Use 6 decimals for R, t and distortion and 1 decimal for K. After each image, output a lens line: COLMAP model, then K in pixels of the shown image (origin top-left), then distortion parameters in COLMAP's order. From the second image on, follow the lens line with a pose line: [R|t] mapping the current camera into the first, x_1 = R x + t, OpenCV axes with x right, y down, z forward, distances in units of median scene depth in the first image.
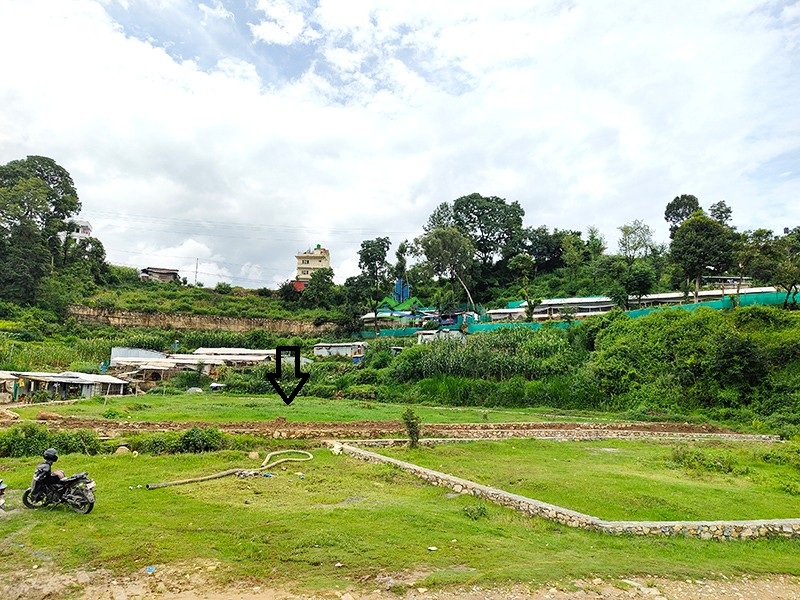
lens RADIAL K [[545.9, 0, 400.0], [0, 545.9, 300.0], [0, 0, 1]] dist [0.004915, 0.000219]
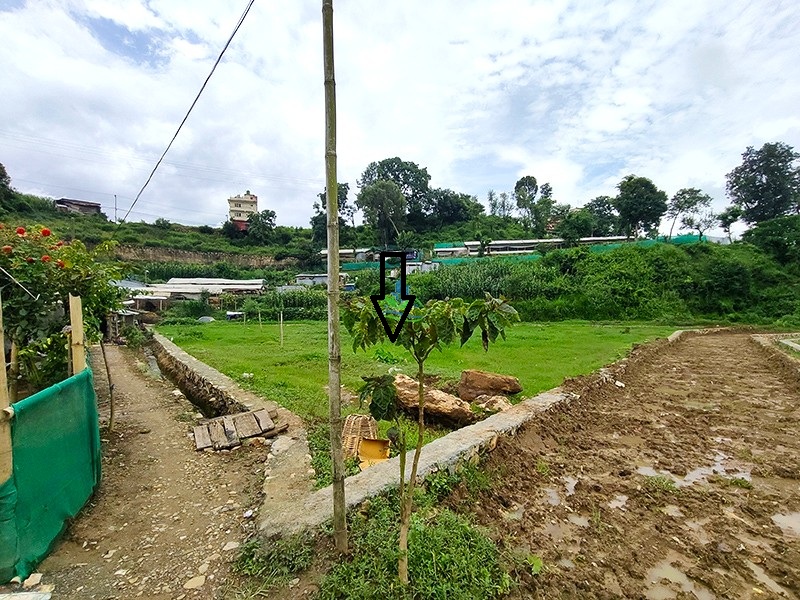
lens RADIAL K [[373.3, 0, 400.0], [0, 373.3, 300.0], [0, 0, 1]] dist [0.002774, 0.000290]
pose [[0.925235, -0.022355, 0.378734, -0.190430], [-0.025609, 0.992306, 0.121132, 0.026504], [-0.378528, -0.121775, 0.917544, 0.169609]]
